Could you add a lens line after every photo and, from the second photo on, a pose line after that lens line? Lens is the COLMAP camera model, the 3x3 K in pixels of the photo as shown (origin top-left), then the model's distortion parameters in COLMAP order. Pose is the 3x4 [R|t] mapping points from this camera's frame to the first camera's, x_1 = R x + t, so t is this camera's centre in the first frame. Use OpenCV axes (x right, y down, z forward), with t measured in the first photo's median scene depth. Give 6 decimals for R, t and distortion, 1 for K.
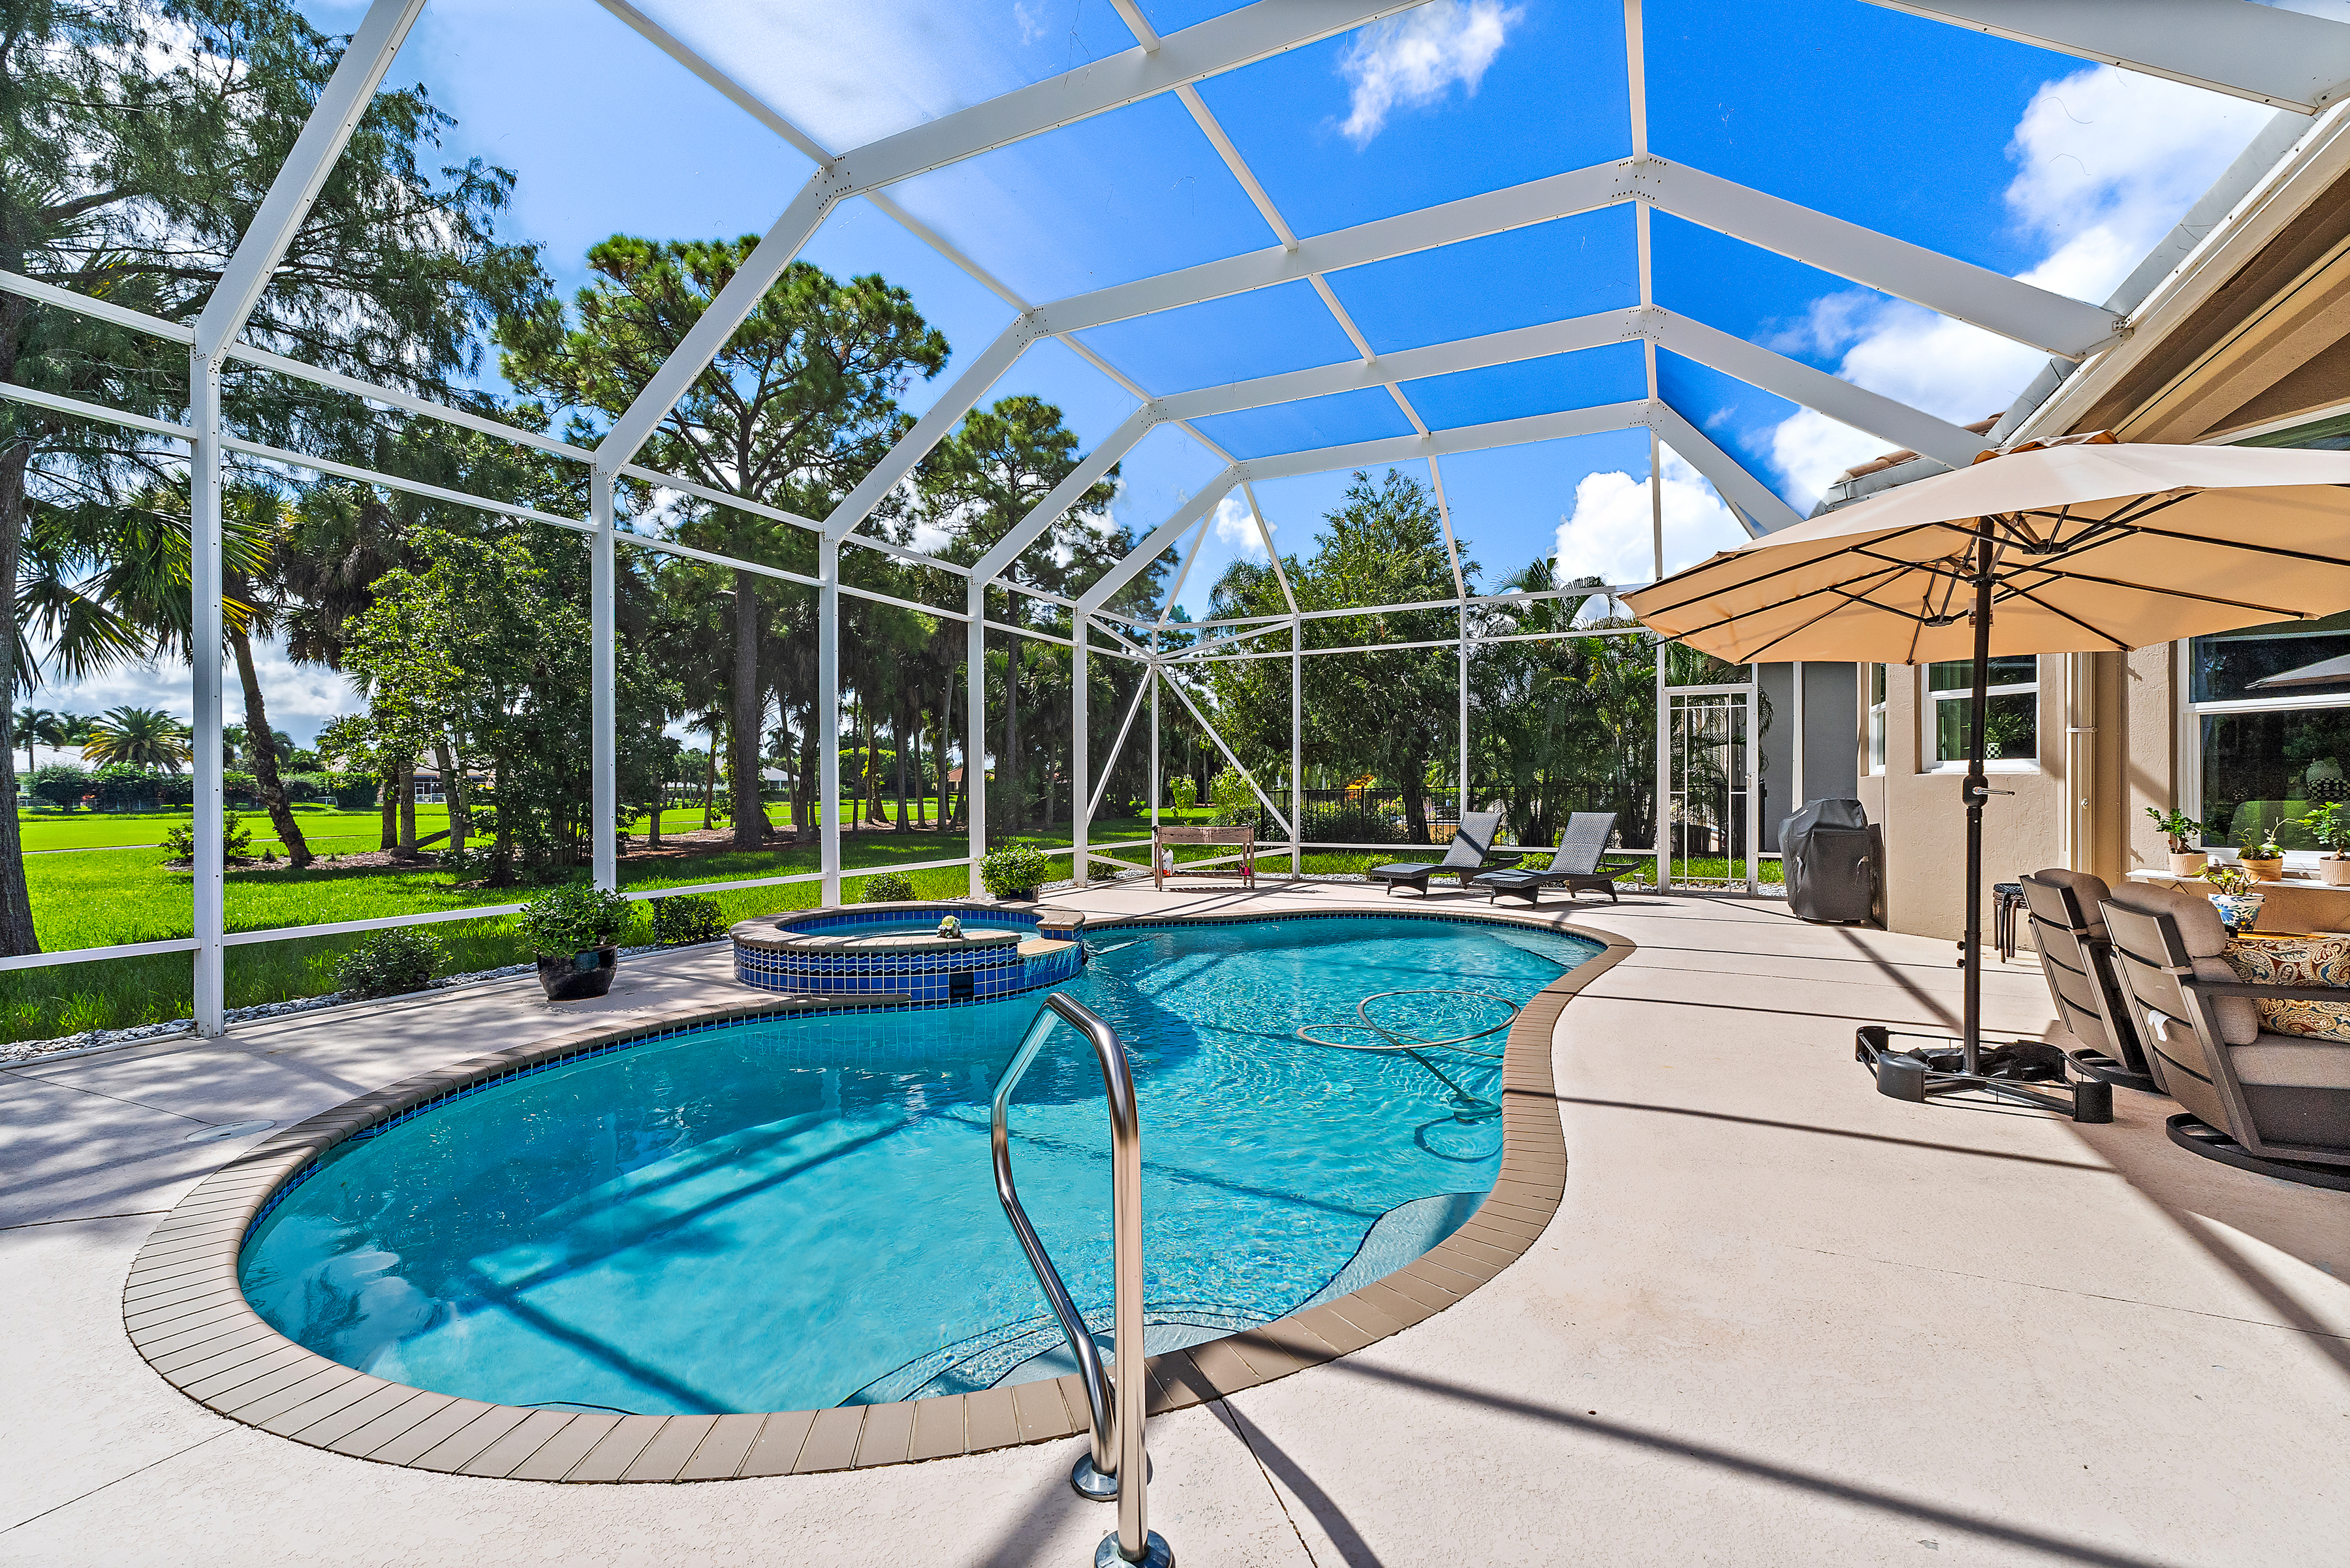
lens RADIAL K [[1010.4, 0, 1181.8], [0, 1010.4, 789.2], [0, 0, 1]] dist [0.001134, 0.000153]
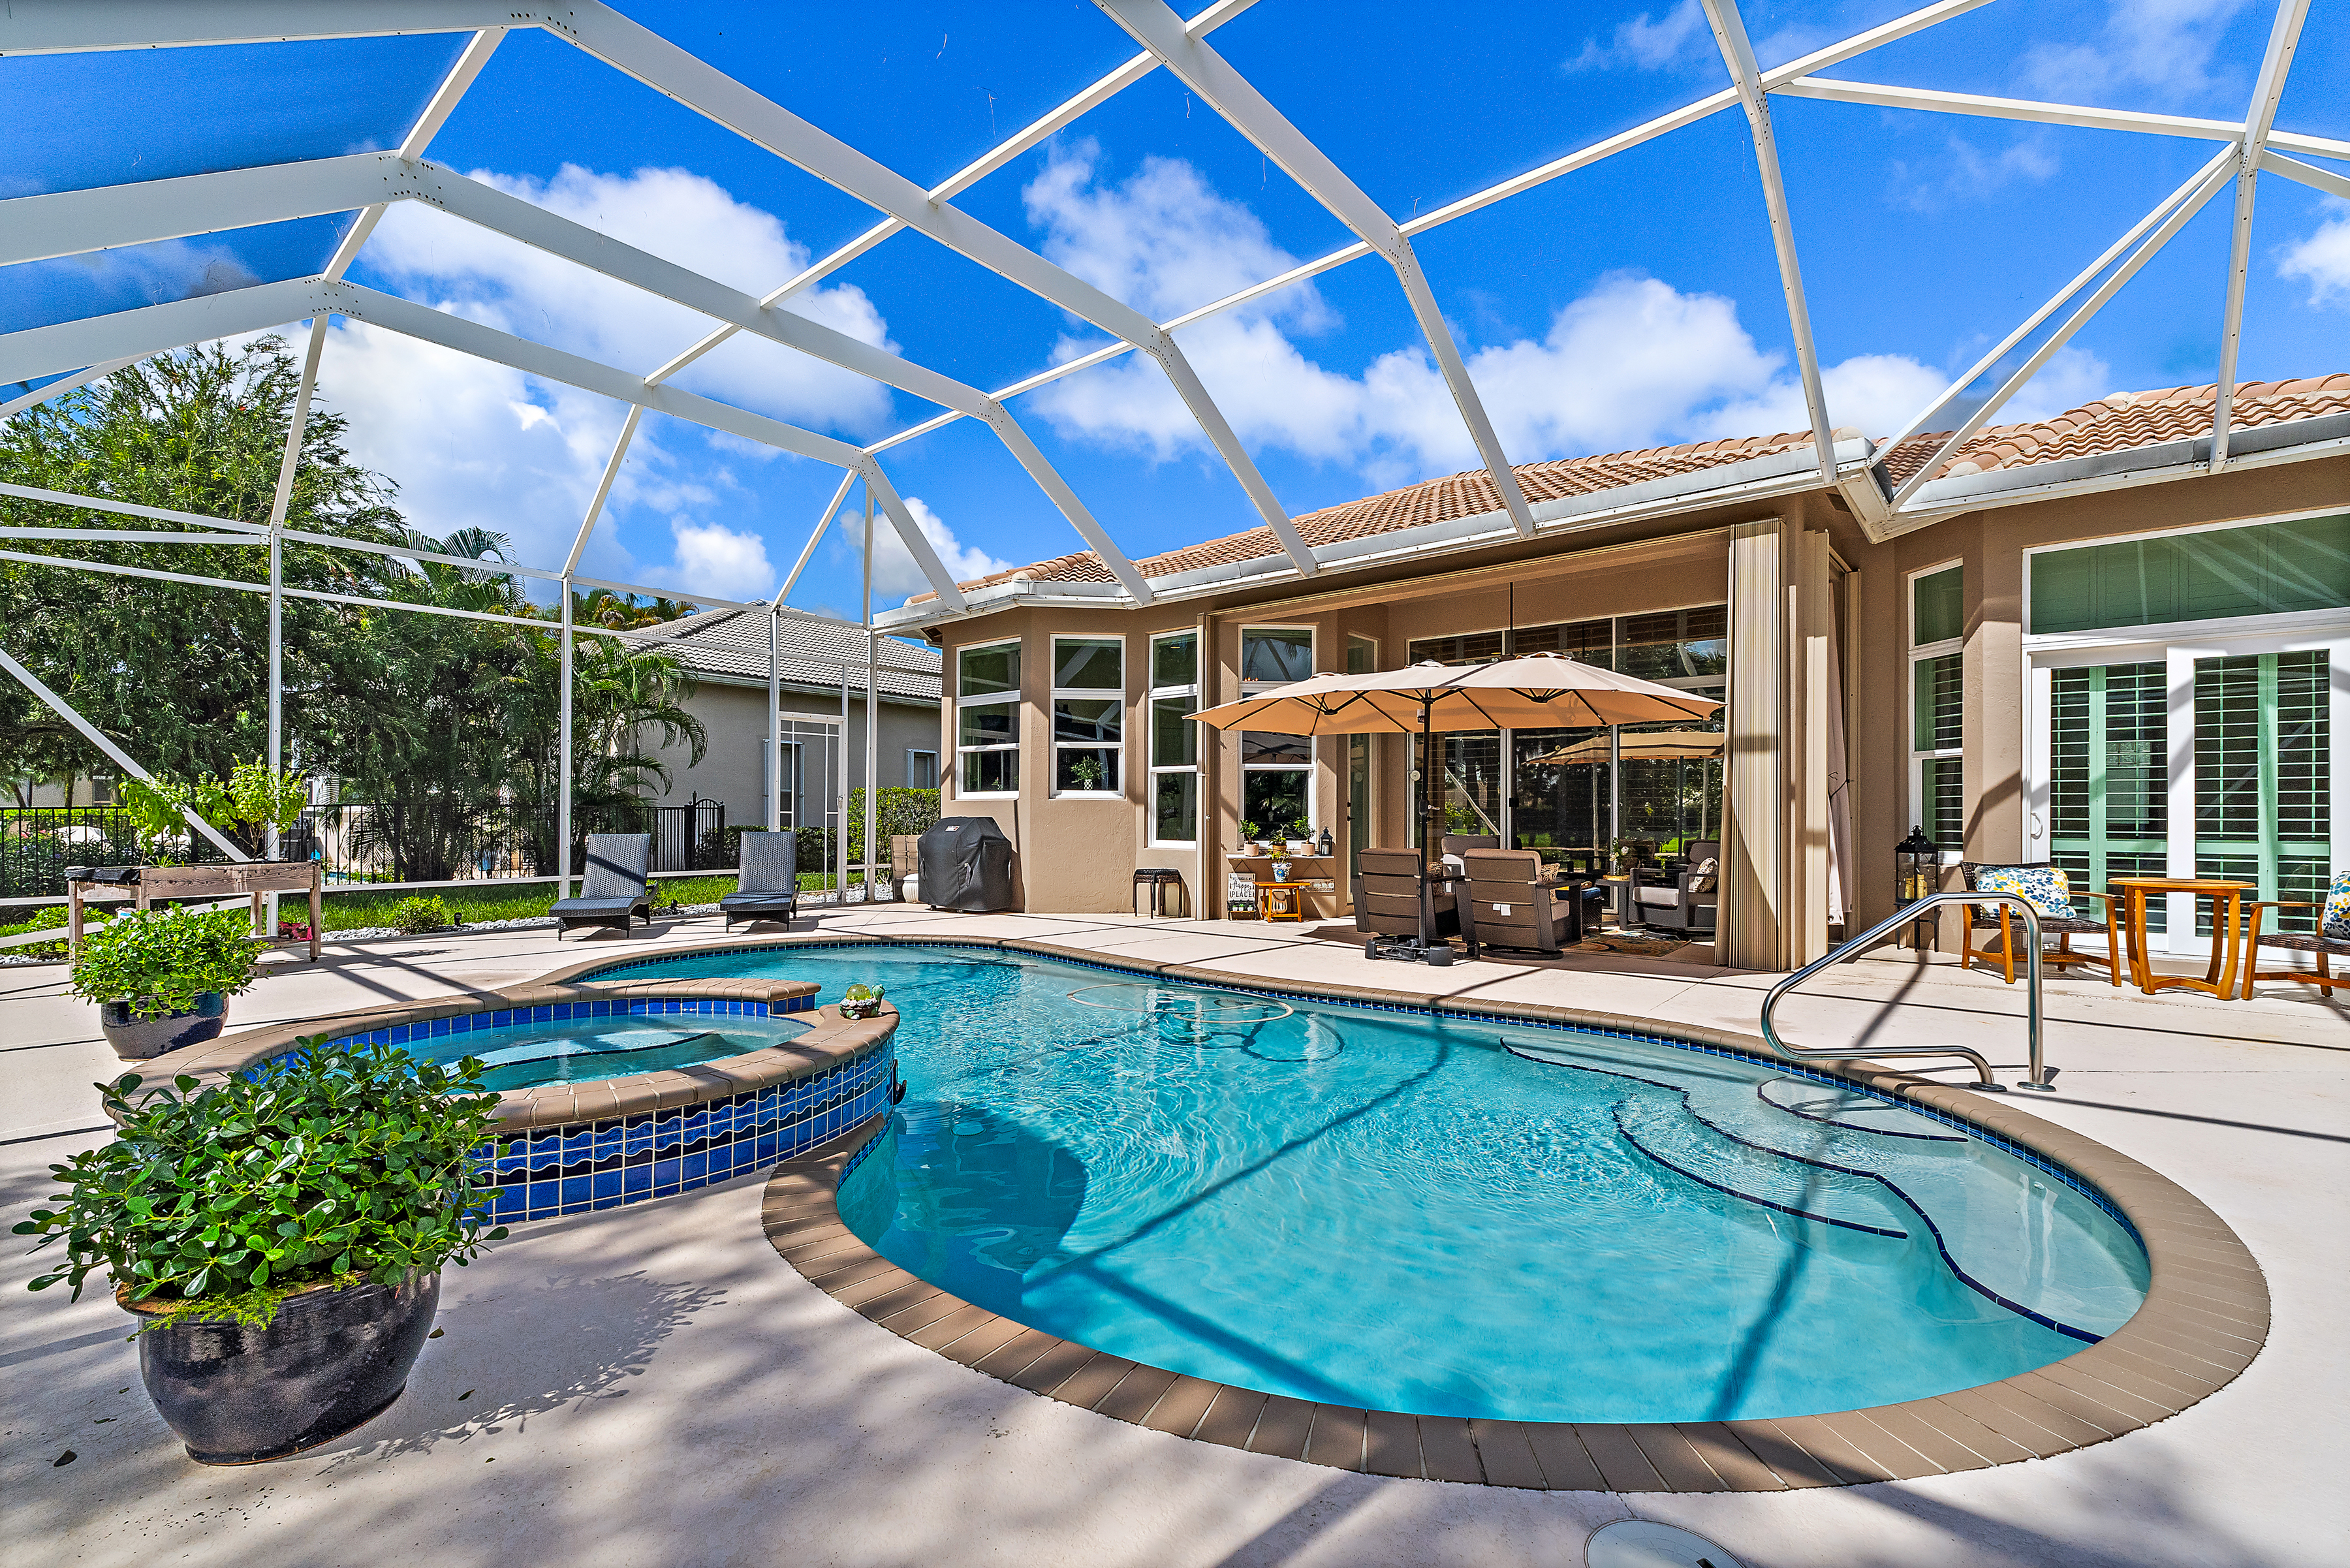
lens RADIAL K [[1010.4, 0, 1181.8], [0, 1010.4, 789.2], [0, 0, 1]] dist [0.001134, 0.000153]
pose [[0.241681, 0.028721, 0.969931, -0.542491], [-0.007709, 0.999587, -0.027678, 0.007215], [-0.970325, -0.000788, 0.241802, 0.422032]]
